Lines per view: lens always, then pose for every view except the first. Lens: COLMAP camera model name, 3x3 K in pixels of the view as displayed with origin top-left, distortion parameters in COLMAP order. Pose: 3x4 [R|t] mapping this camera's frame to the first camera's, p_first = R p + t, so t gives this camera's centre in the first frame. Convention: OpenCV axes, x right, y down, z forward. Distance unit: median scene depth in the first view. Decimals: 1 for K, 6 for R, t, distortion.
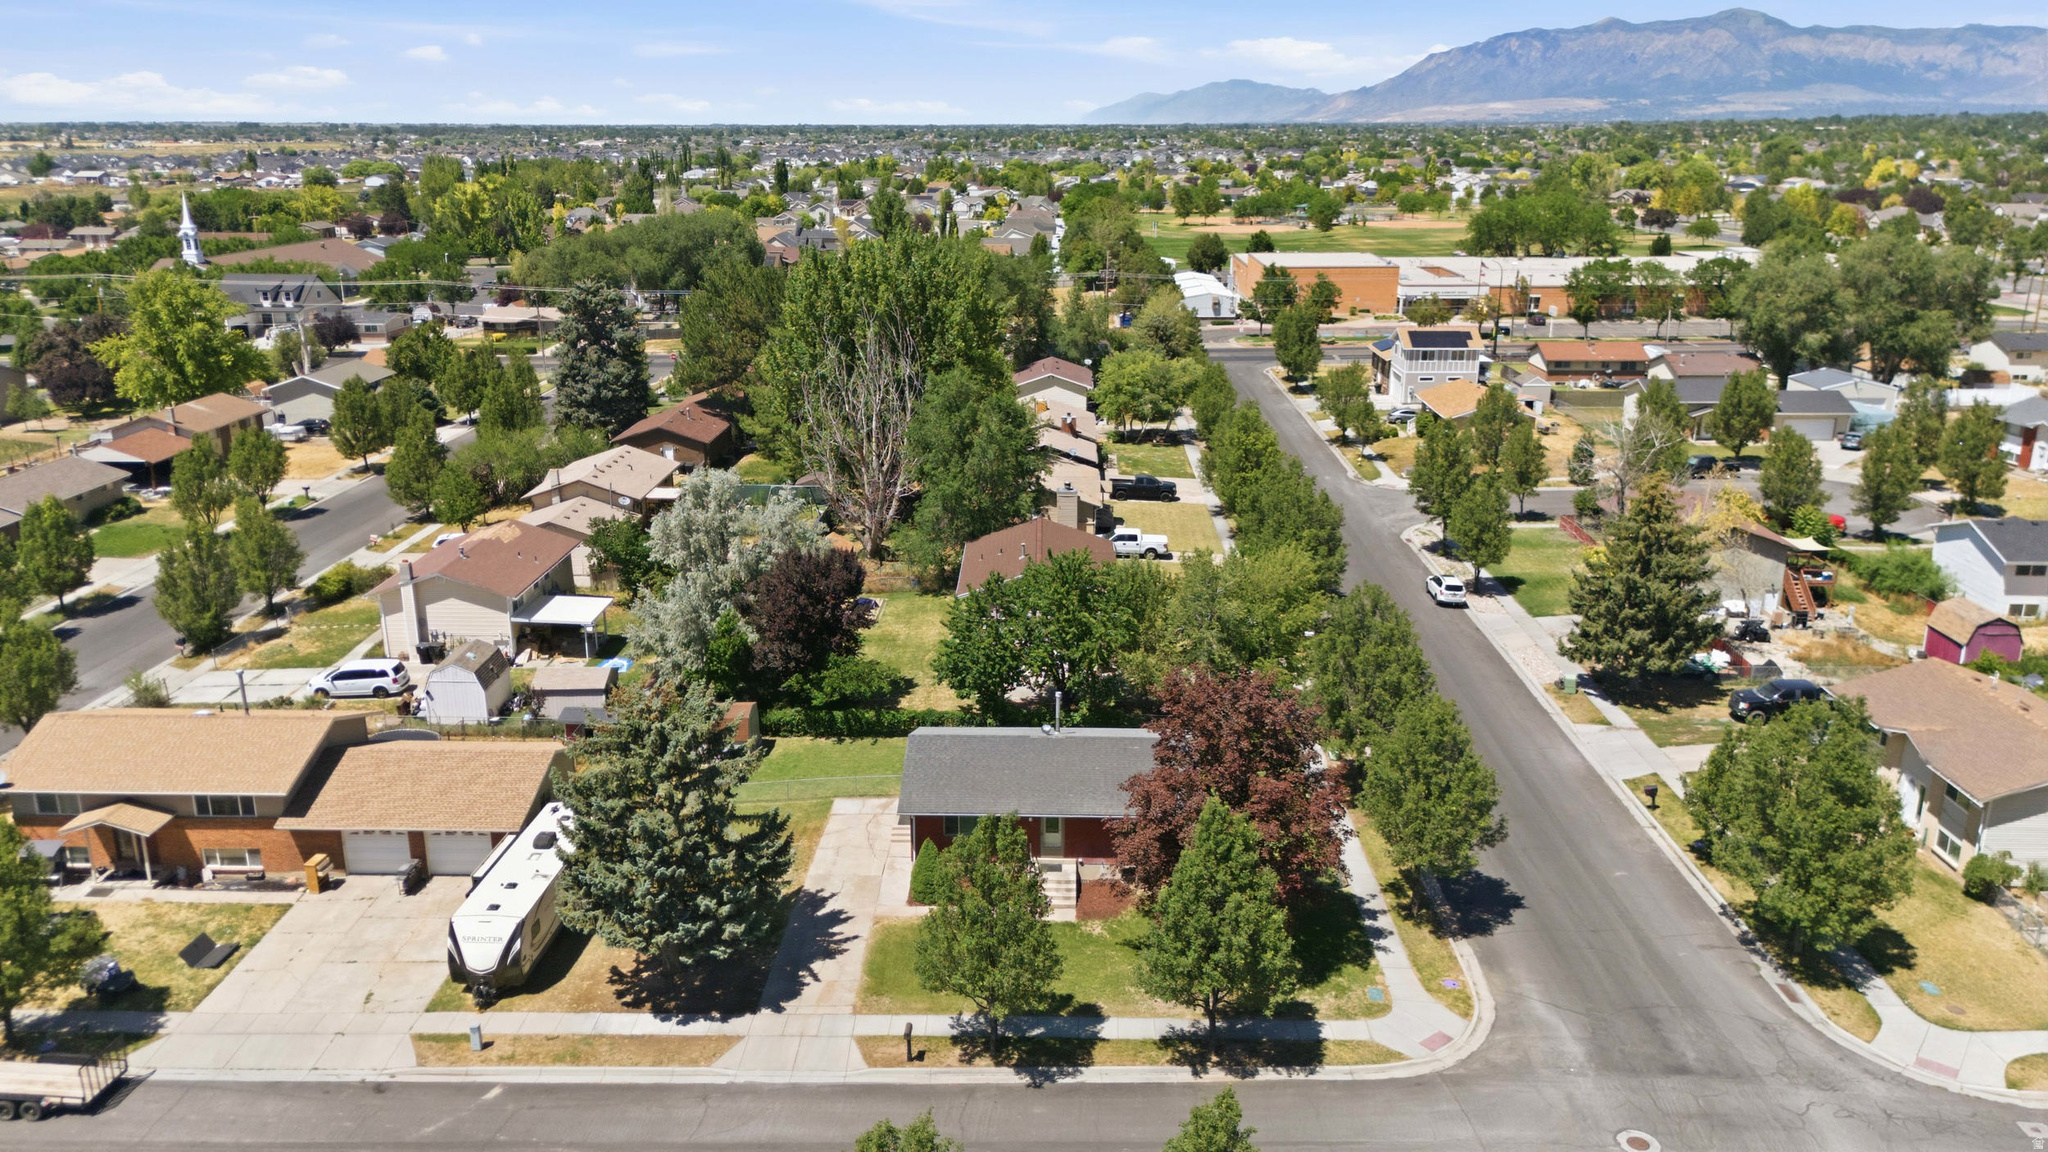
lens RADIAL K [[1504.8, 0, 1027.4], [0, 1504.8, 581.0], [0, 0, 1]] dist [0.063640, -0.051292]
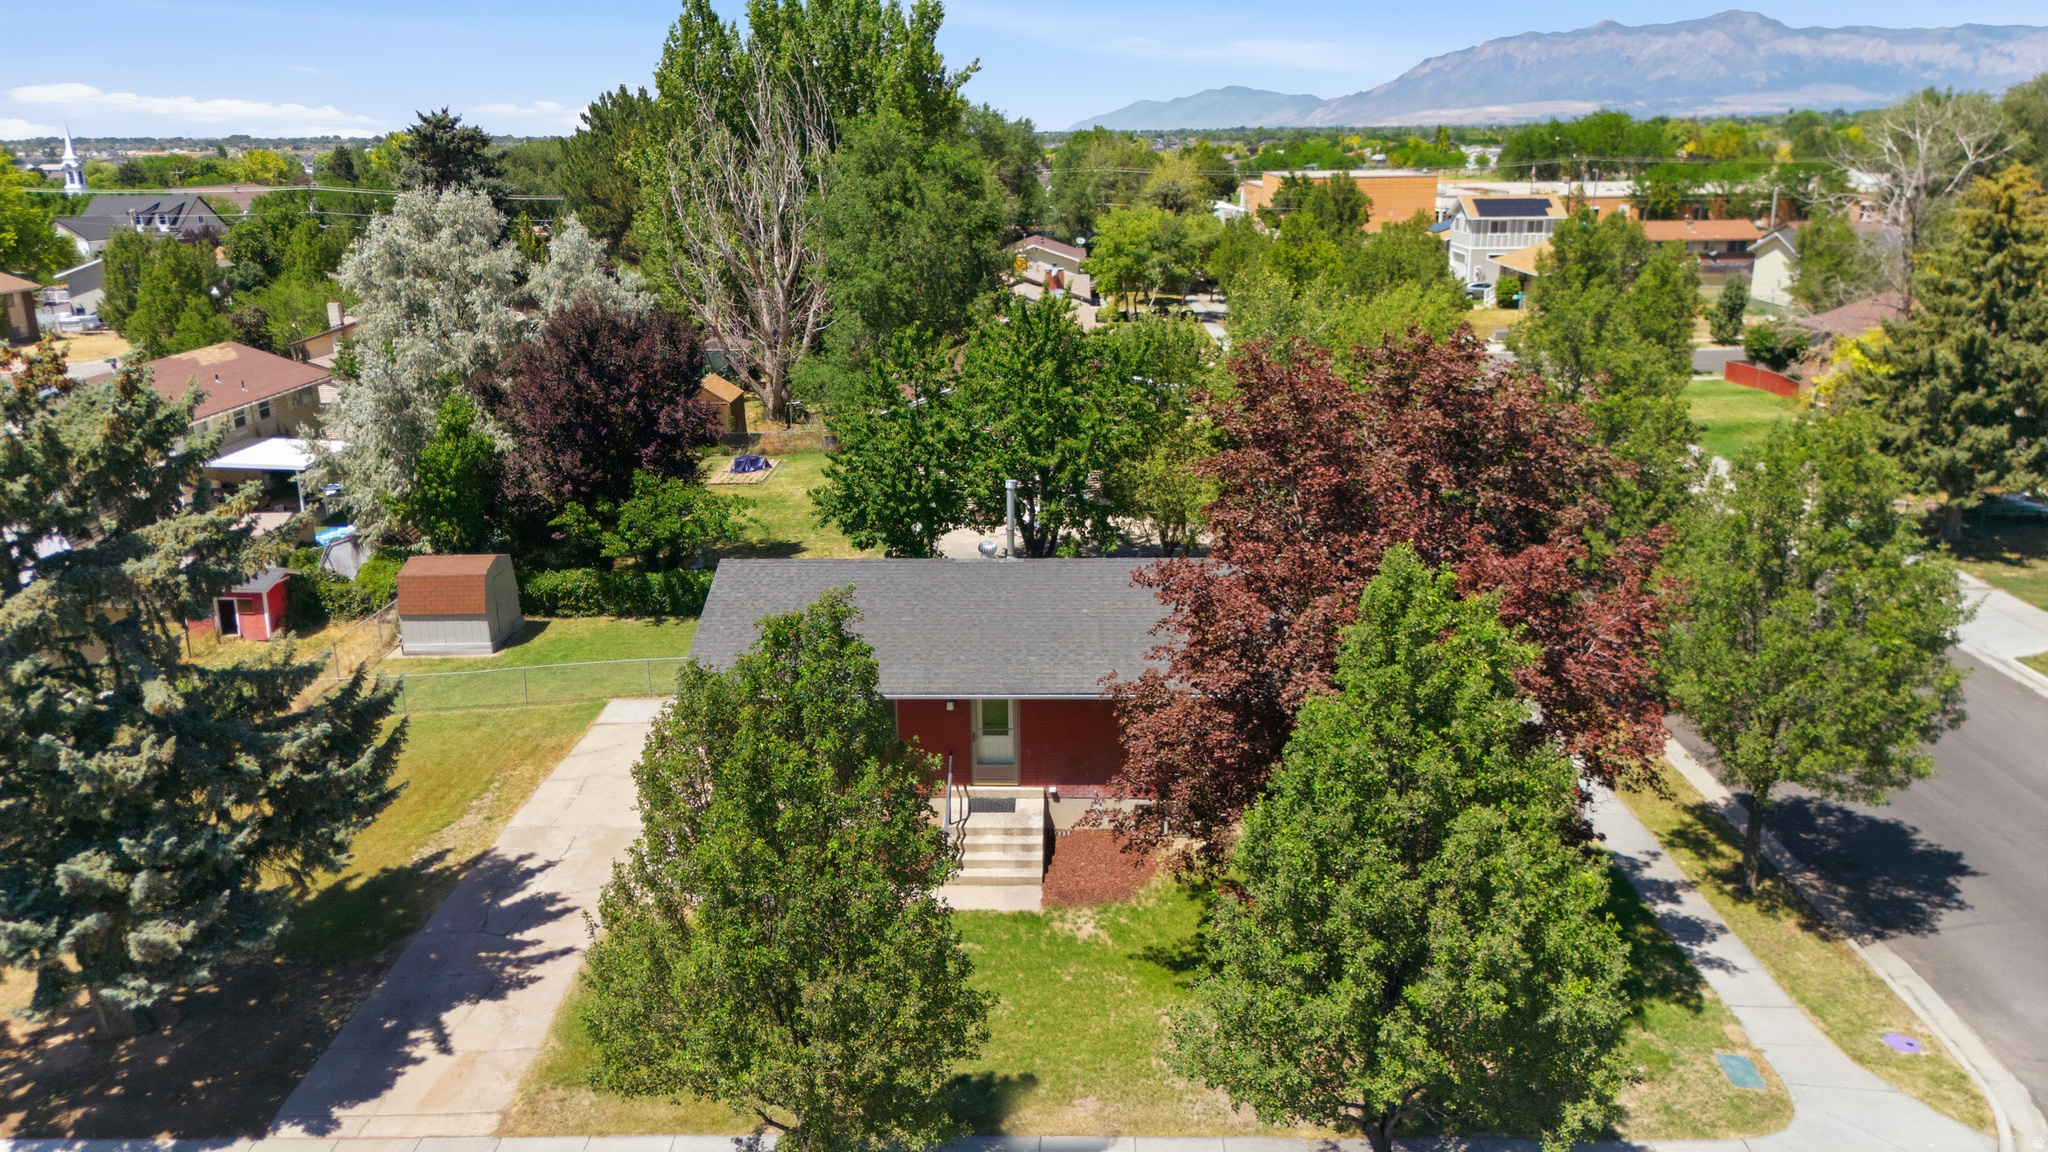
lens RADIAL K [[1504.8, 0, 1029.2], [0, 1504.8, 576.0], [0, 0, 1]] dist [0.063640, -0.051292]
pose [[0.999946, -0.010403, 0.000579, 0.028369], [0.010409, 0.999888, -0.010738, 0.122564], [-0.000467, 0.010744, 0.999942, 0.513299]]
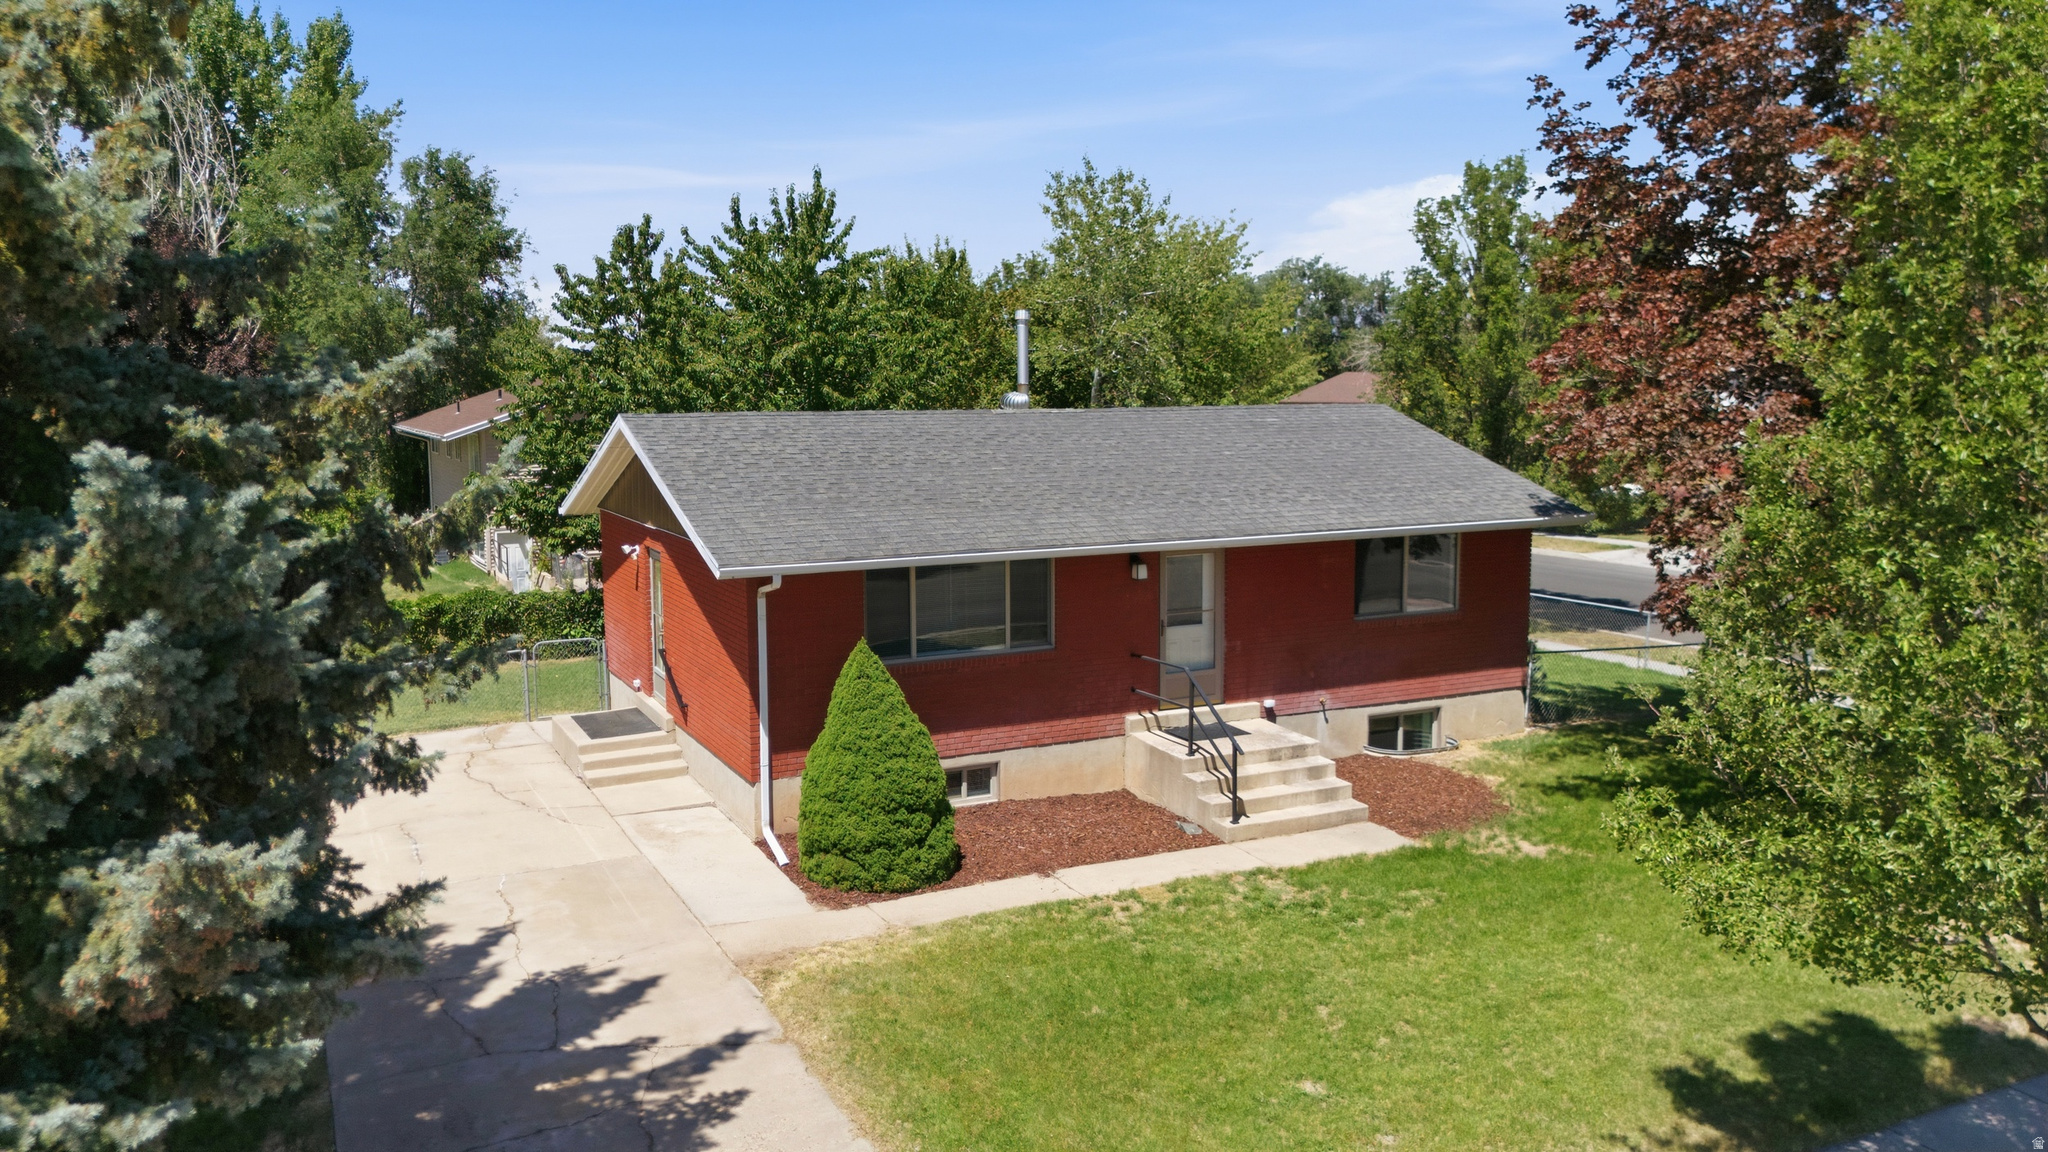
lens RADIAL K [[1504.8, 0, 1017.4], [0, 1504.8, 588.2], [0, 0, 1]] dist [0.063640, -0.051292]
pose [[0.878134, -0.067852, 0.473579, -0.166876], [0.145150, 0.981018, -0.128589, 0.199320], [-0.455864, 0.181658, 0.871314, 0.759185]]
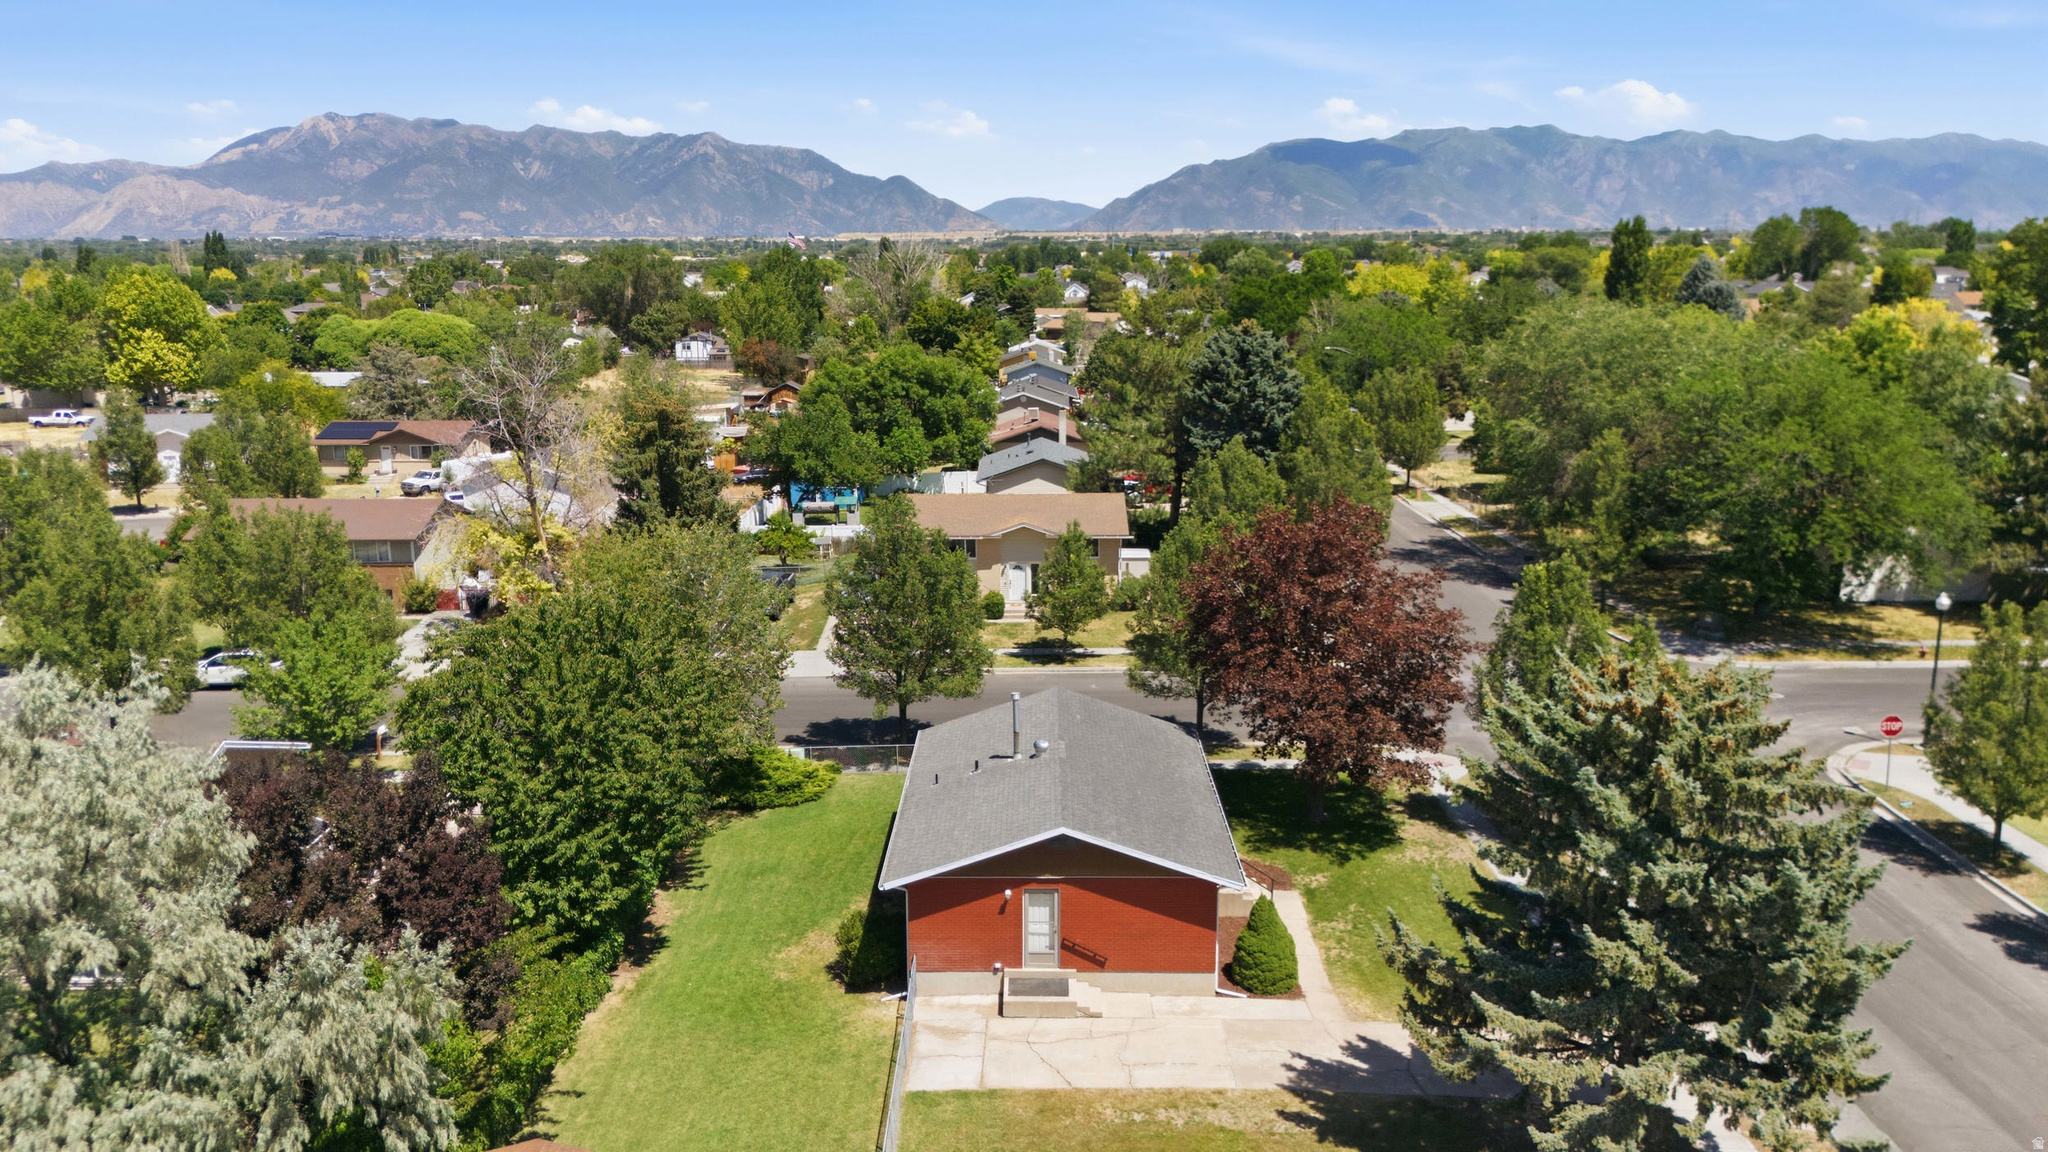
lens RADIAL K [[1504.8, 0, 1025.1], [0, 1504.8, 577.3], [0, 0, 1]] dist [0.063640, -0.051292]
pose [[-0.018967, -0.202068, 0.979188, -0.663130], [0.297234, 0.933945, 0.198489, -0.109868], [-0.954616, 0.294813, 0.042348, 1.031921]]
